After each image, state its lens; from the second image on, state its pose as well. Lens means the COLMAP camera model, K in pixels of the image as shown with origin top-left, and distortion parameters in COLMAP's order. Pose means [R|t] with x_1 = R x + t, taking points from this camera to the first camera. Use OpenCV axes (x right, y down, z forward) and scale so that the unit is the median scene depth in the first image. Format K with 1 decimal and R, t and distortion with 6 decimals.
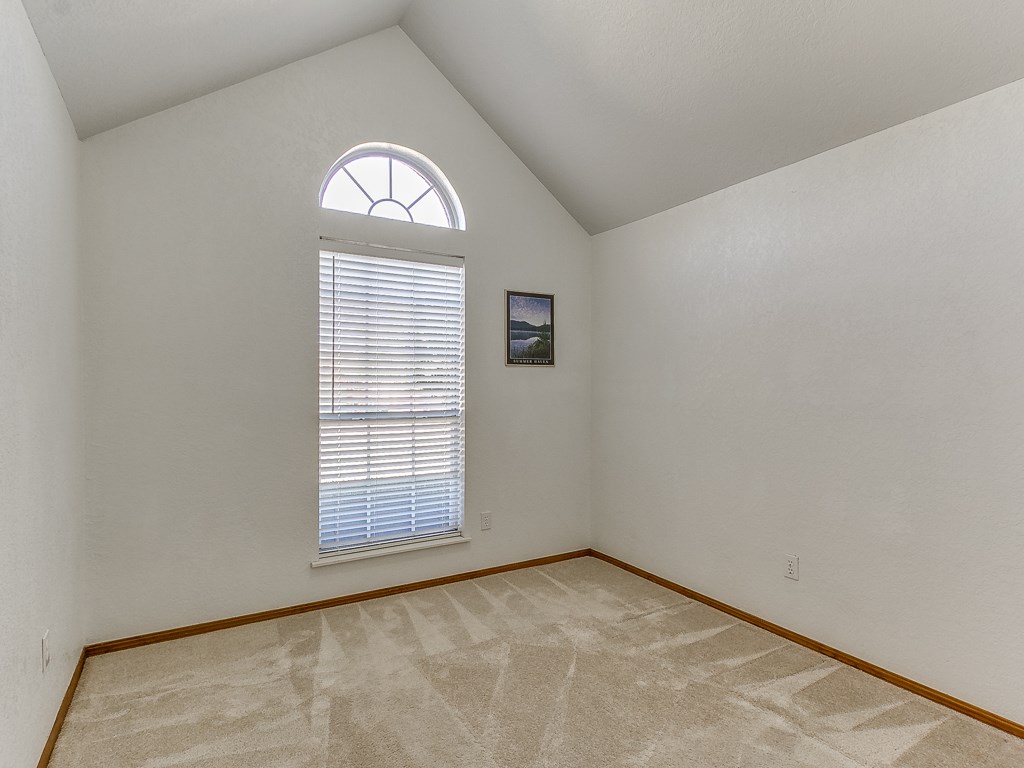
lens RADIAL K [[534.4, 0, 512.0], [0, 534.4, 384.0], [0, 0, 1]] dist [0.001097, 0.001507]
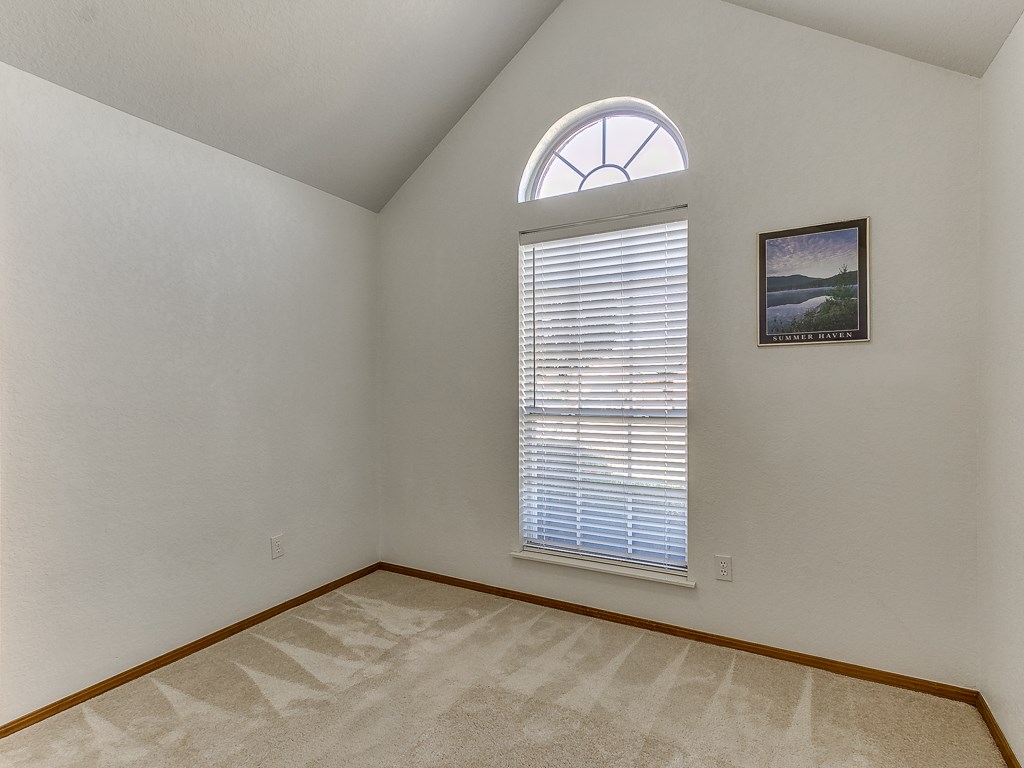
lens RADIAL K [[534.4, 0, 512.0], [0, 534.4, 384.0], [0, 0, 1]] dist [0.001097, 0.001507]
pose [[0.486087, -0.004906, -0.873897, 0.448100], [0.011299, 0.999936, 0.000671, 0.009280], [0.873838, -0.010201, 0.486111, 0.429410]]
